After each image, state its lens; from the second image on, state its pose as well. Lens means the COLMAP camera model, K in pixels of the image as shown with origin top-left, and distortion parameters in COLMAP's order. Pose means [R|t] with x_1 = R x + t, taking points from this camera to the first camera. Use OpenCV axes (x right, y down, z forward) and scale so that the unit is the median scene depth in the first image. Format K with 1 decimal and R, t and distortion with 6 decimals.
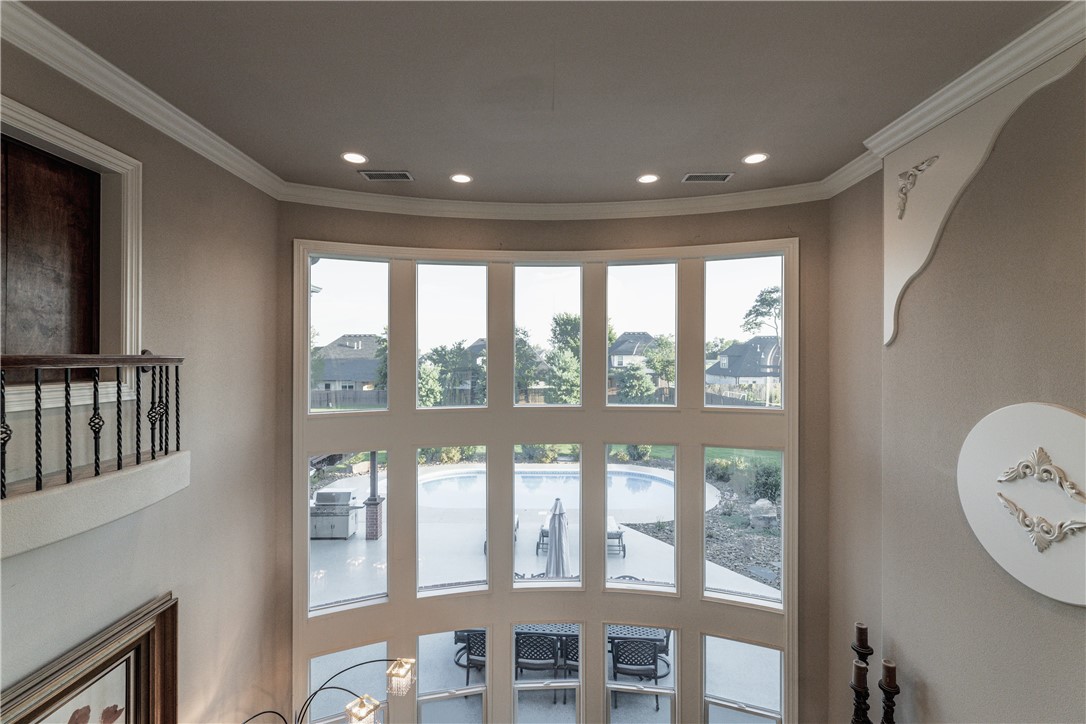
lens RADIAL K [[466.4, 0, 540.6], [0, 466.4, 359.5], [0, 0, 1]] dist [0.001722, 0.000300]
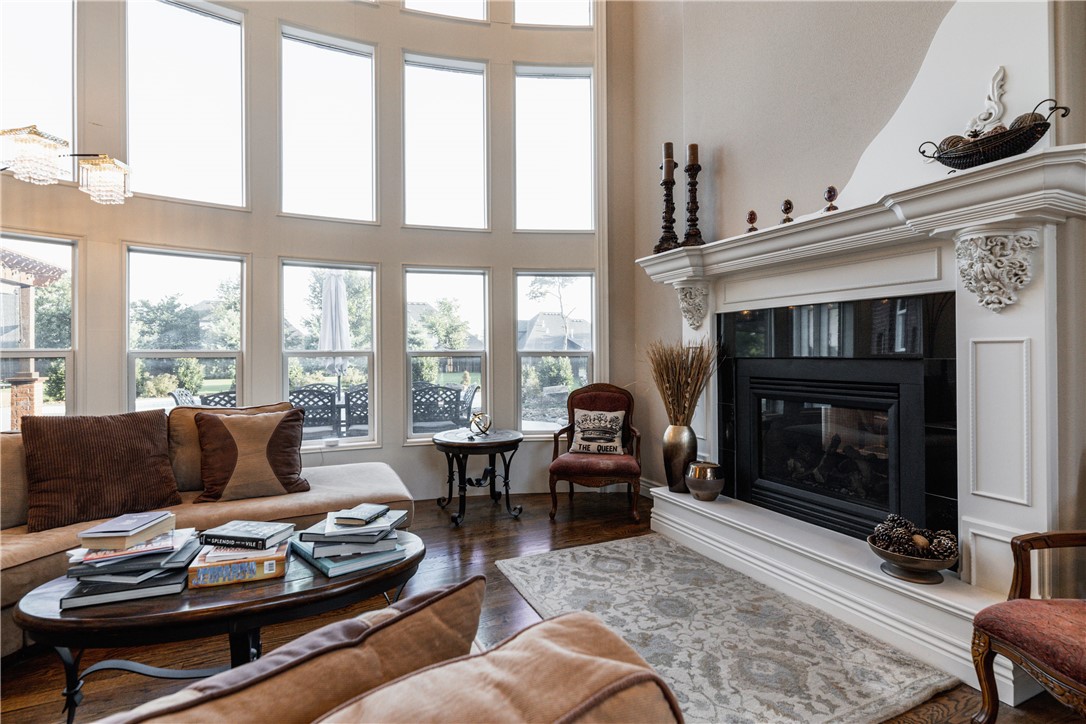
lens RADIAL K [[532.4, 0, 541.5], [0, 532.4, 352.7], [0, 0, 1]] dist [-0.002987, -0.000232]
pose [[0.905737, 0.005165, 0.423810, -0.053012], [-0.001350, 0.999956, -0.009301, 1.043165], [-0.423839, 0.007852, 0.905704, 0.070619]]
